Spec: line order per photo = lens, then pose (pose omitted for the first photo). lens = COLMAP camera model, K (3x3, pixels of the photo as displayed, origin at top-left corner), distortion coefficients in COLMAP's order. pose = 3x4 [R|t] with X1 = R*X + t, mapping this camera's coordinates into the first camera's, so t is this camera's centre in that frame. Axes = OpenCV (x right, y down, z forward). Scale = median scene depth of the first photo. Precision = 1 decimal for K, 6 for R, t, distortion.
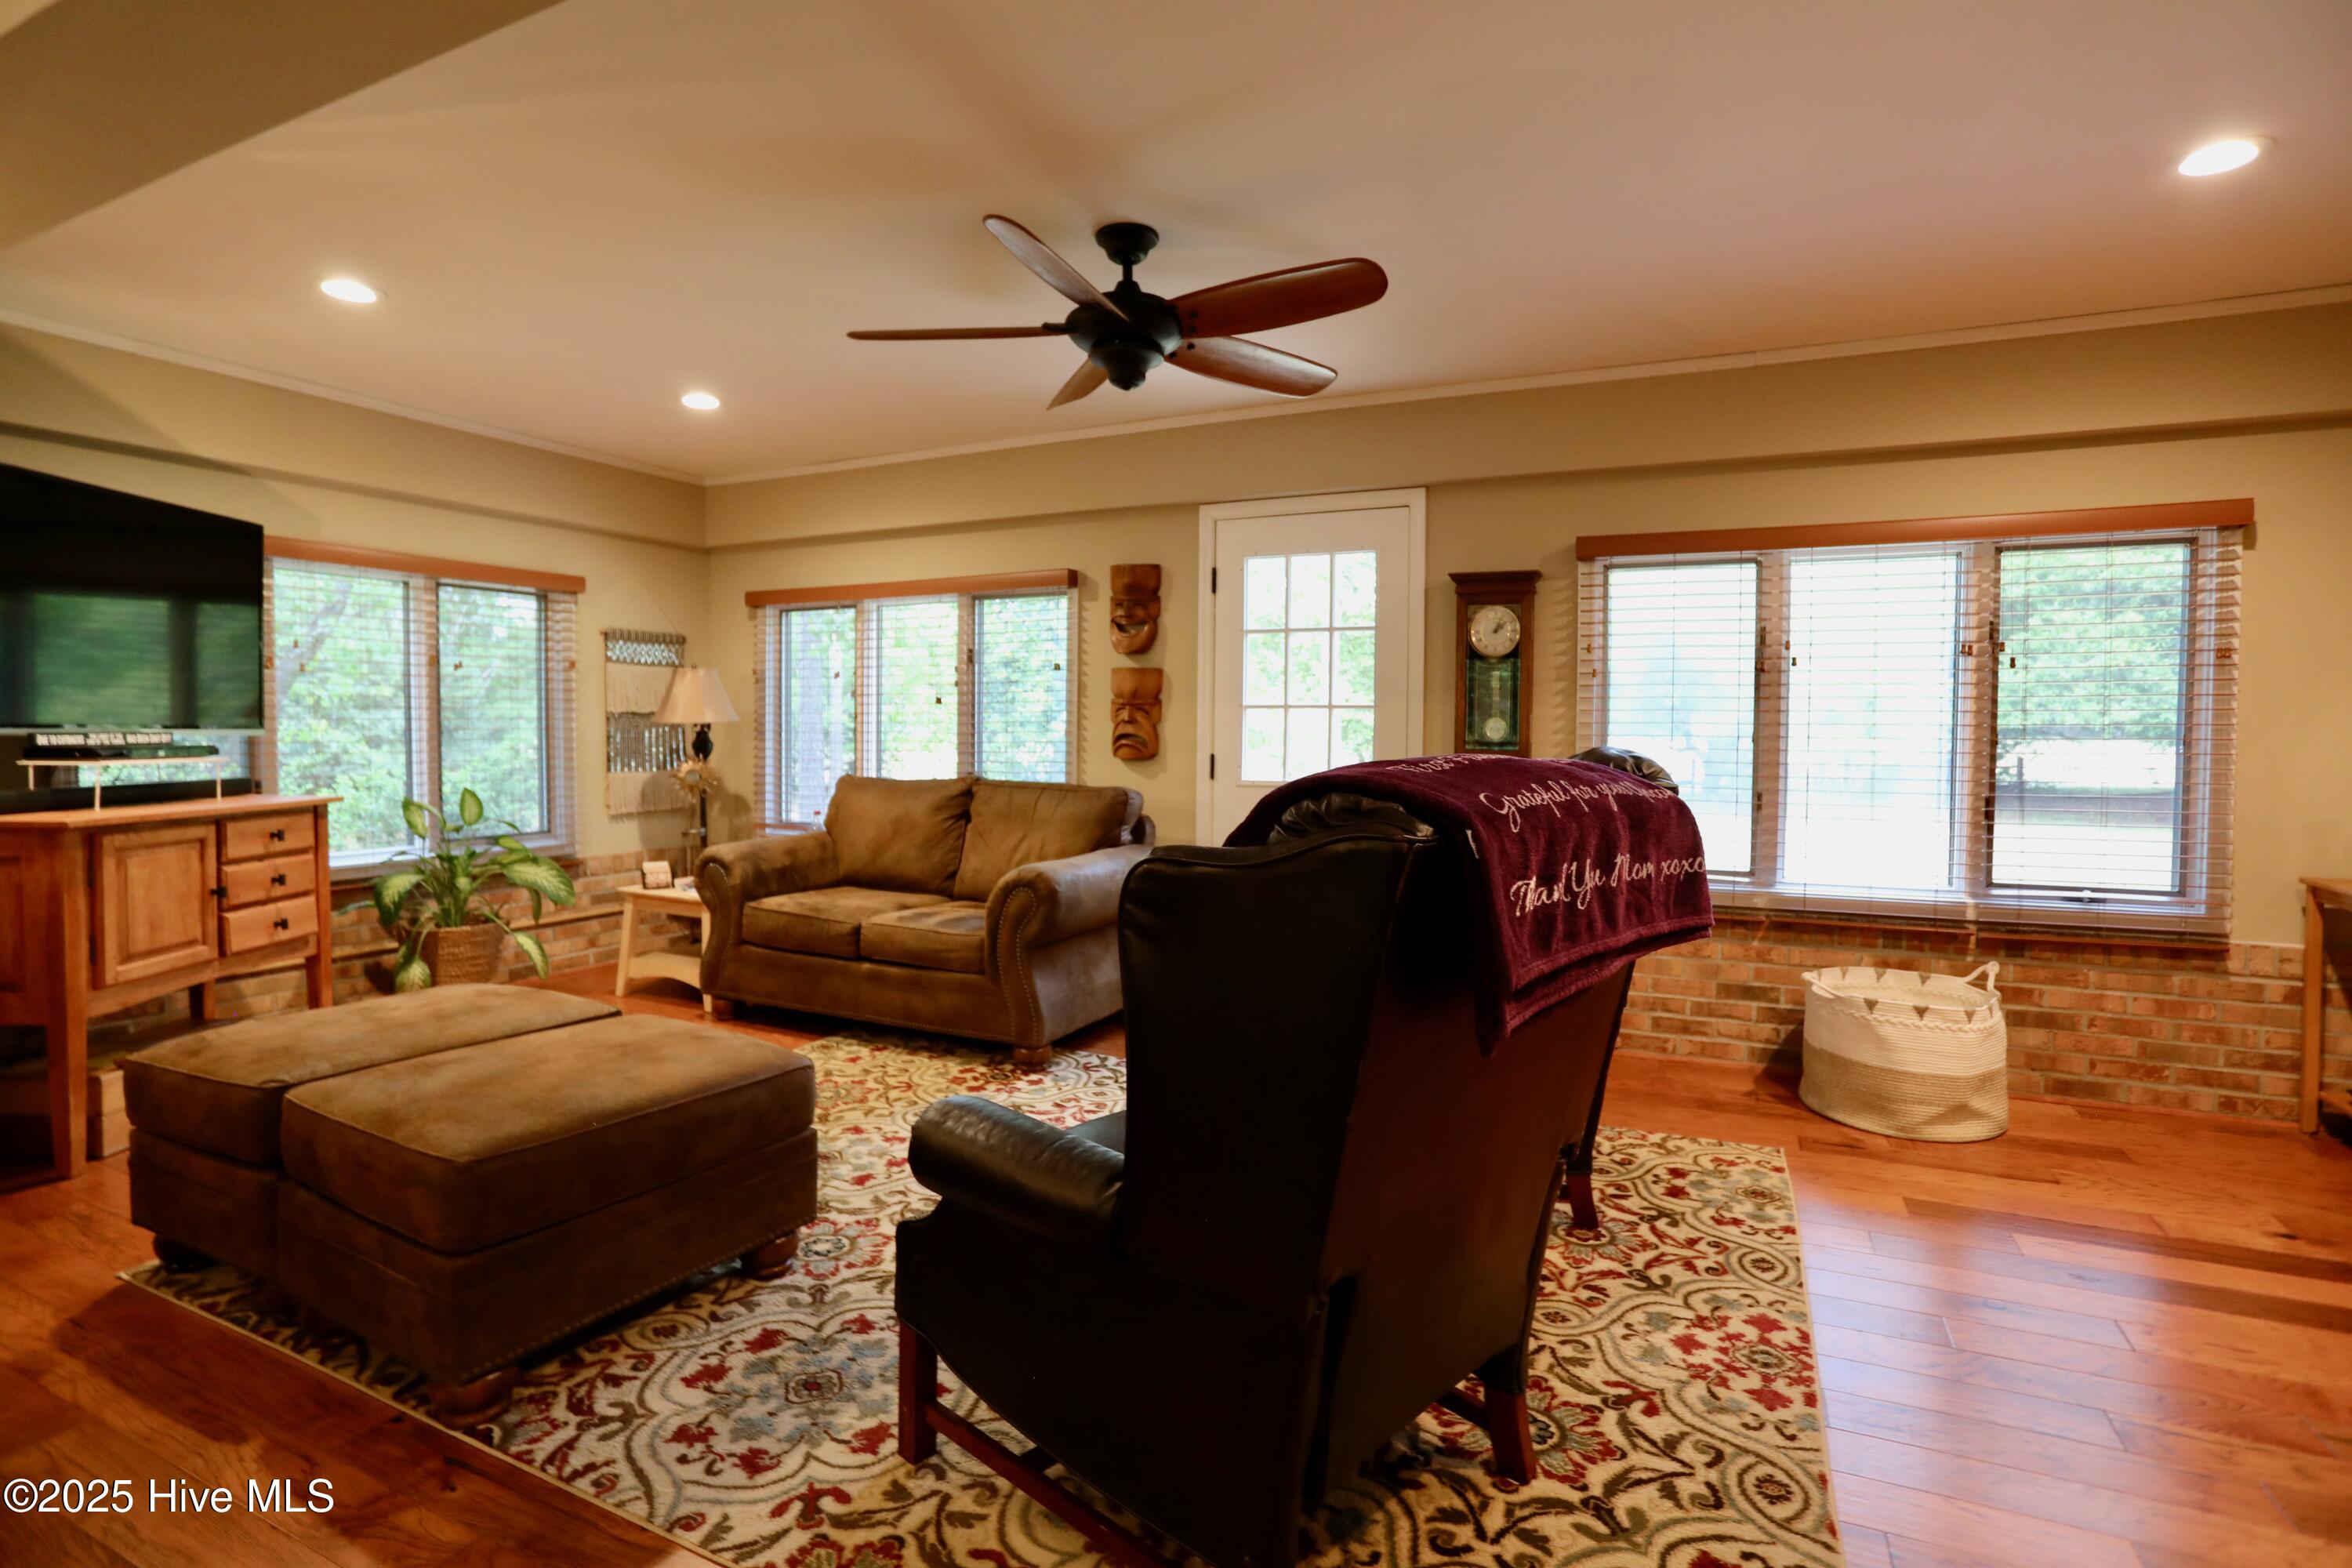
lens RADIAL K [[1140.3, 0, 1182.6], [0, 1140.3, 770.2], [0, 0, 1]] dist [-0.063795, 0.024520]
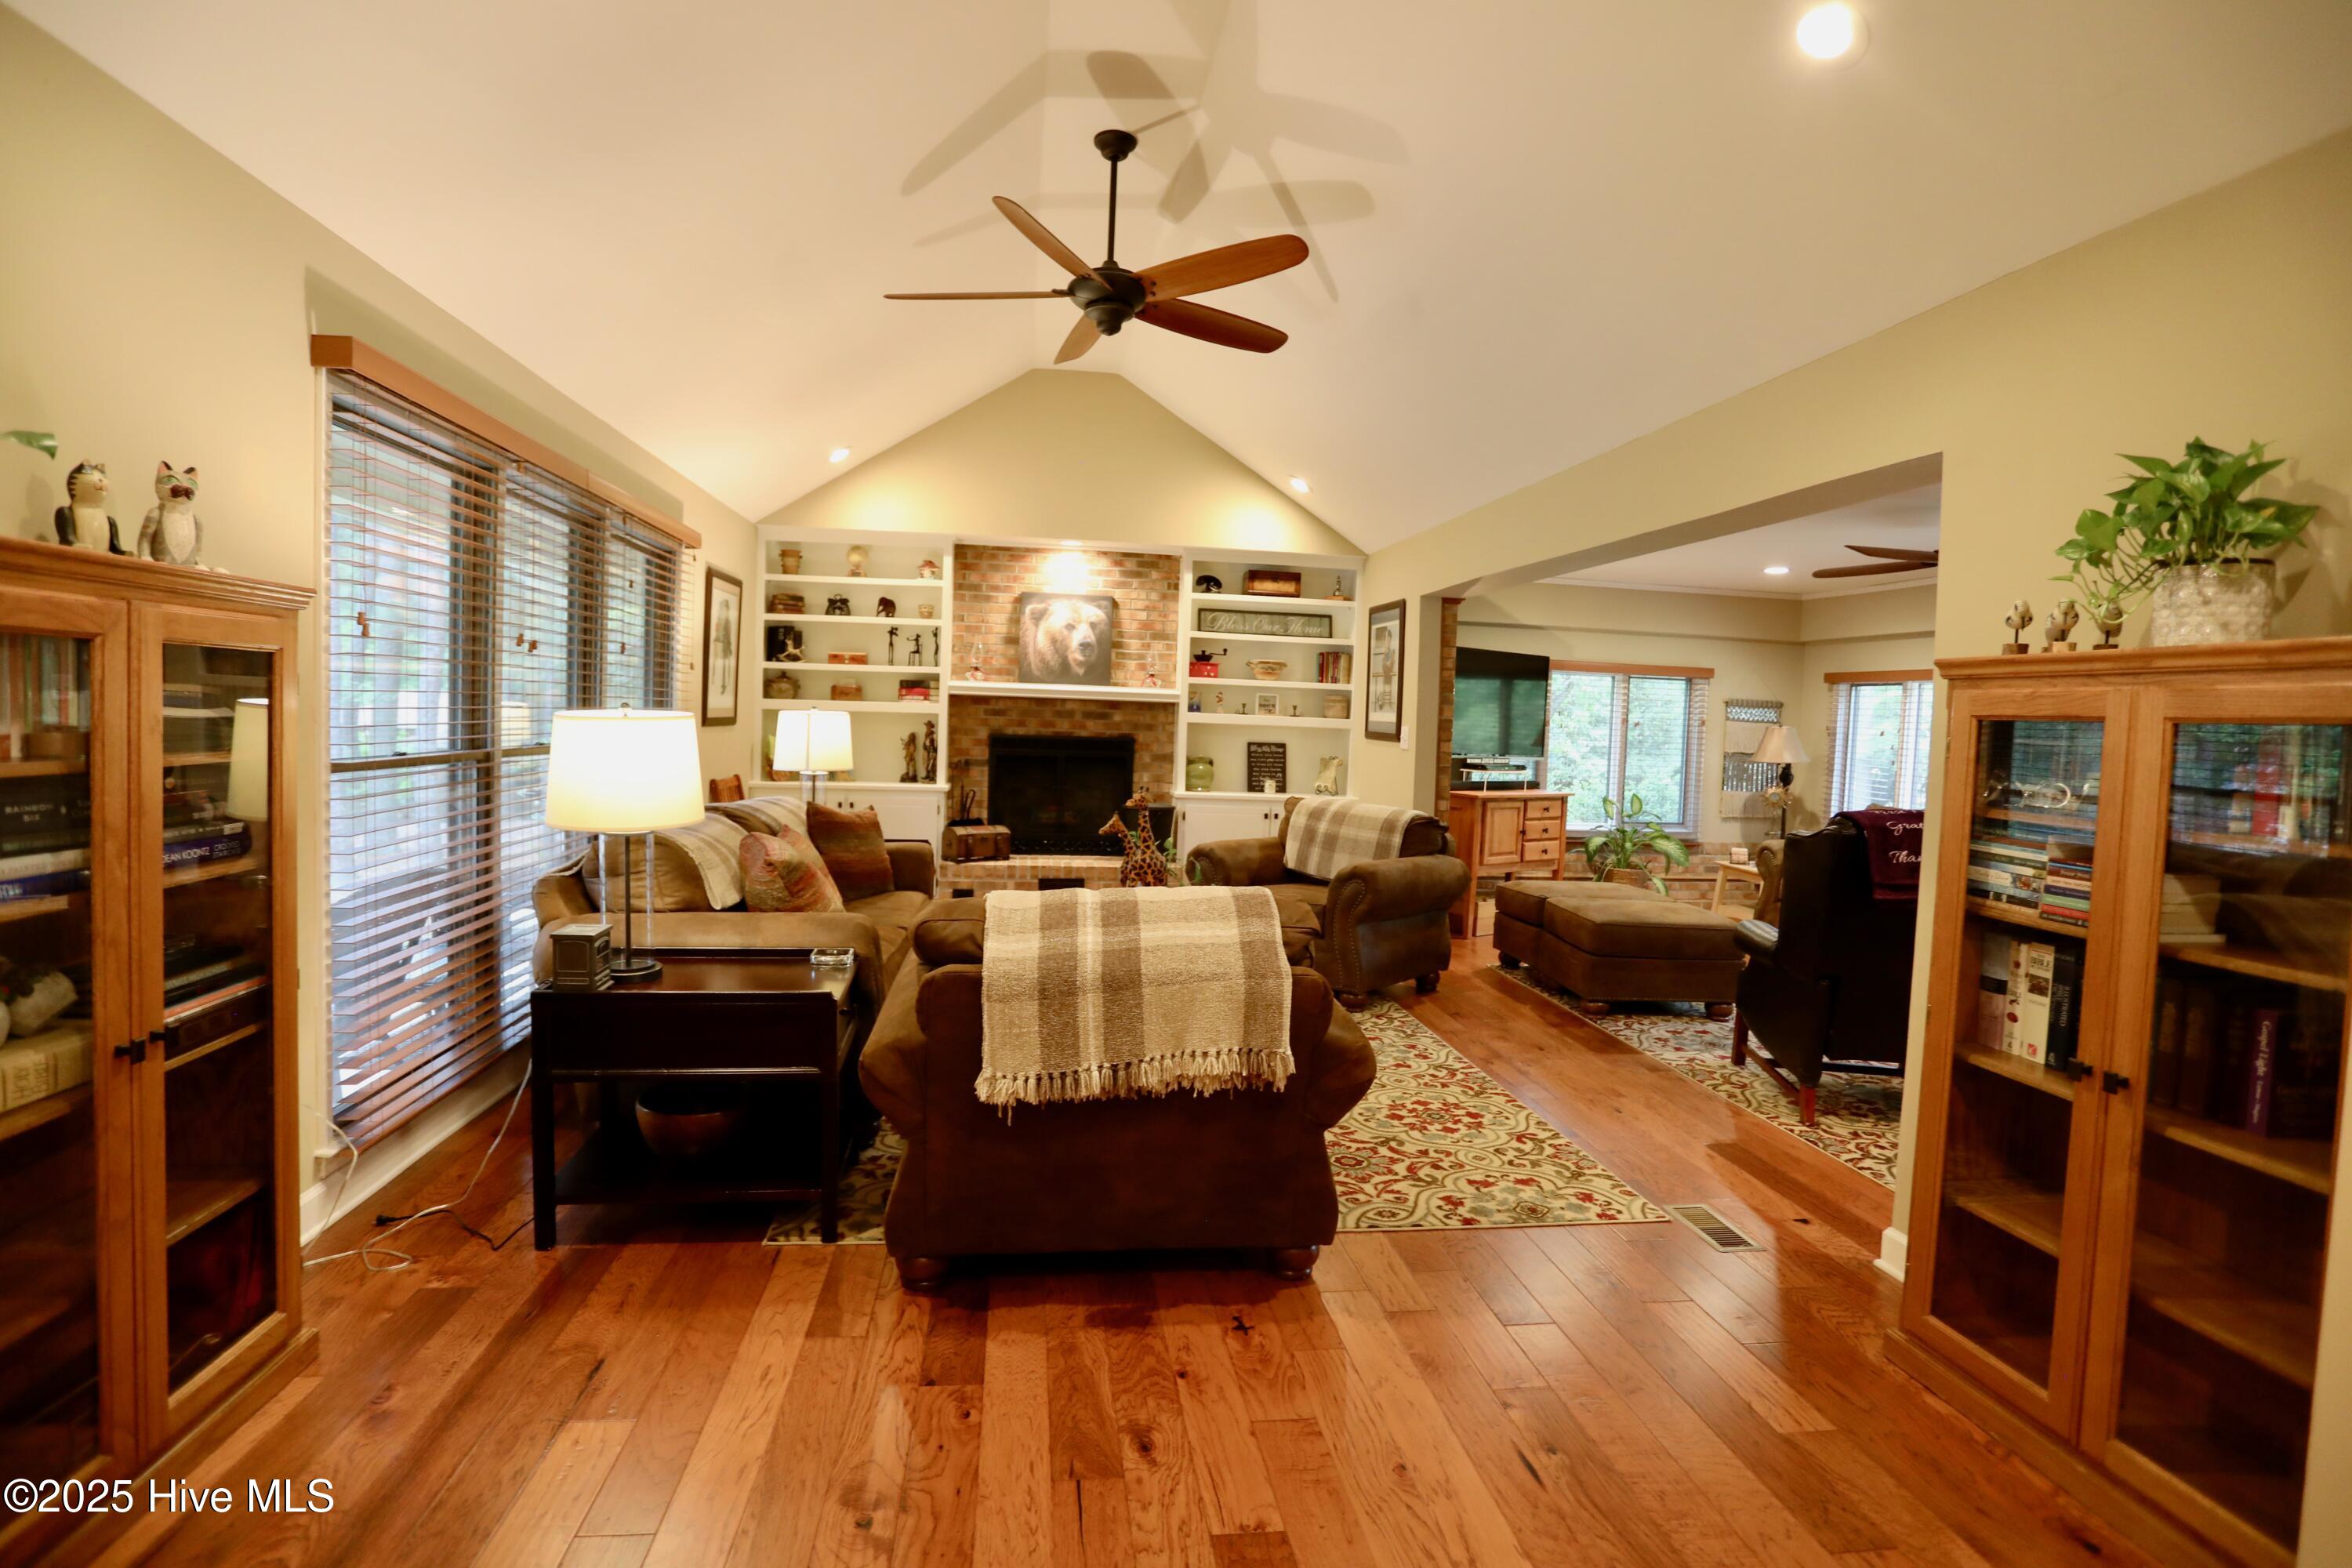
lens RADIAL K [[1140.3, 0, 1182.6], [0, 1140.3, 770.2], [0, 0, 1]] dist [-0.063795, 0.024520]
pose [[0.549905, 0.057467, -0.833248, 0.455785], [-0.067175, 0.997441, 0.024459, -0.016732], [0.832521, 0.042523, 0.552359, -0.593641]]
